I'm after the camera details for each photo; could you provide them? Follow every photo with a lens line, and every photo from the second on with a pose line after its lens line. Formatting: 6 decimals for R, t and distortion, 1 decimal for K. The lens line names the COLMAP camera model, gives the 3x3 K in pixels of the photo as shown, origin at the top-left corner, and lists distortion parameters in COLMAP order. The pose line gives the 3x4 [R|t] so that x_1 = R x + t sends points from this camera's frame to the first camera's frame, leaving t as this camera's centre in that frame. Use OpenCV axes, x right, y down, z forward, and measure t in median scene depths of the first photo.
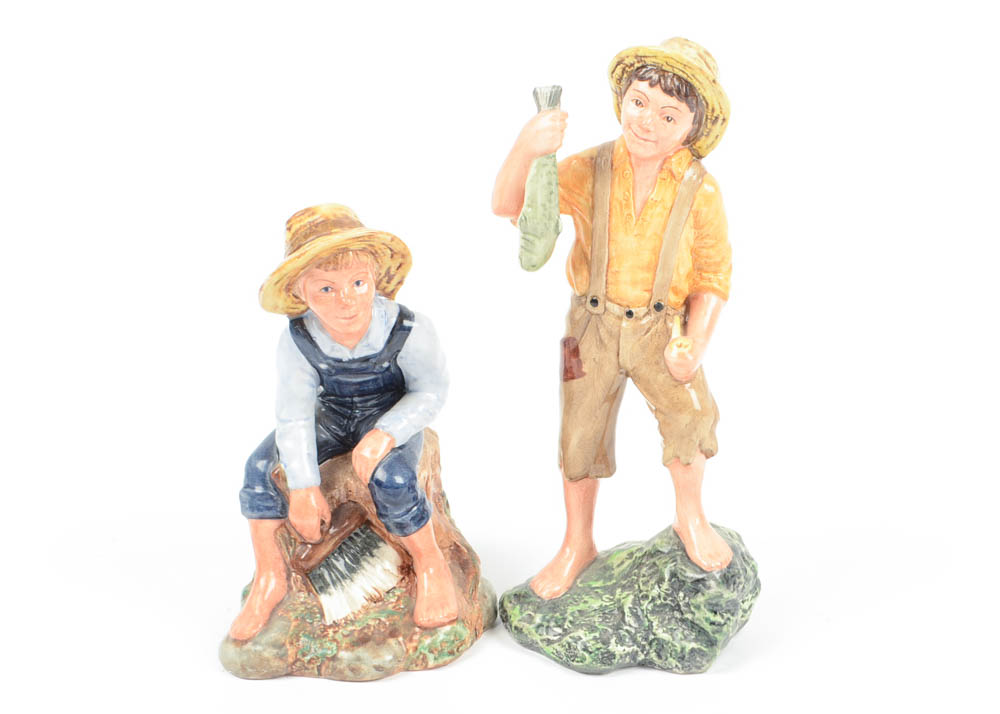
lens RADIAL K [[2745.9, 0, 496.8], [0, 2745.9, 359.3], [0, 0, 1]] dist [-0.026600, 0.000000]
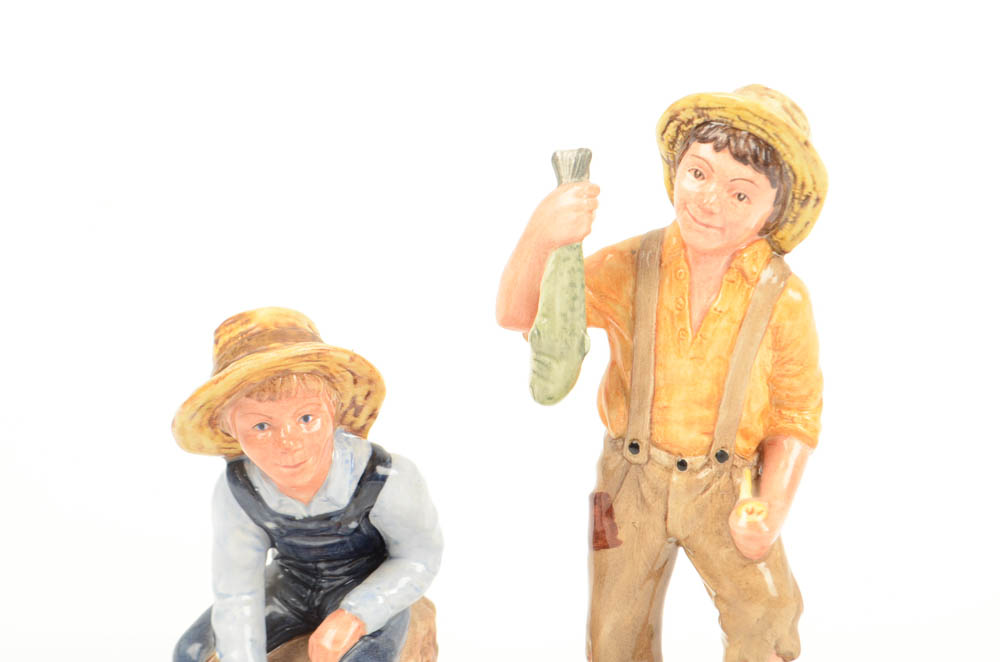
lens RADIAL K [[2137.5, 0, 515.8], [0, 2137.5, 357.2], [0, 0, 1]] dist [0.021258, 0.000000]
pose [[0.999230, 0.016620, -0.035537, 0.023410], [-0.017818, 0.999275, -0.033643, -0.024789], [0.034952, 0.034250, 0.998802, 0.420503]]
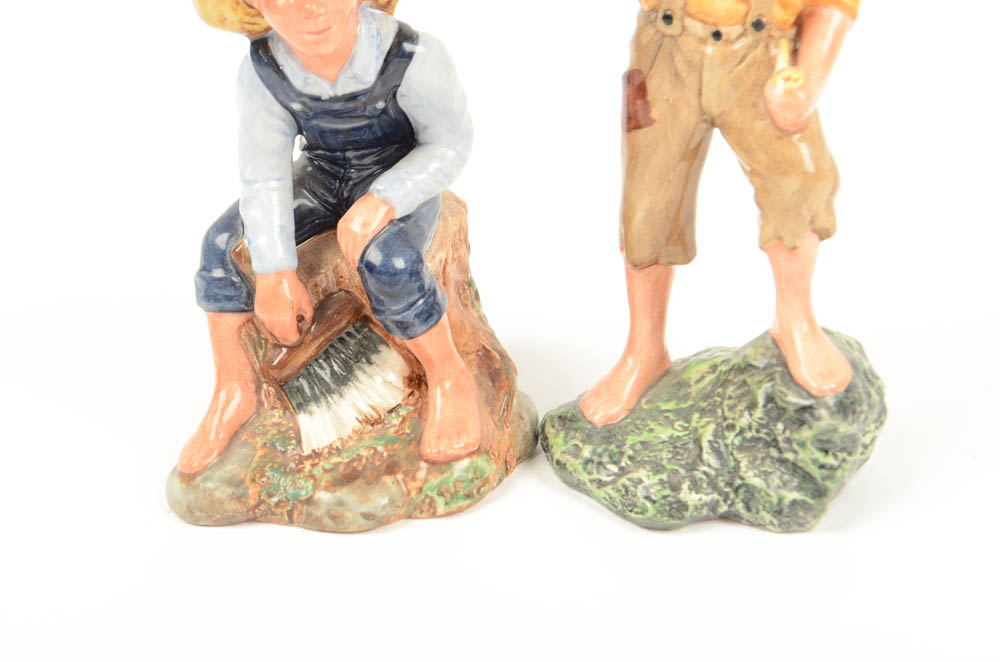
lens RADIAL K [[2137.5, 0, 505.4], [0, 2137.5, 367.0], [0, 0, 1]] dist [0.021258, 0.000000]
pose [[0.998005, 0.019136, -0.060157, 0.028140], [-0.013408, 0.995460, 0.094229, 0.017278], [0.061688, -0.093234, 0.993731, 0.430882]]
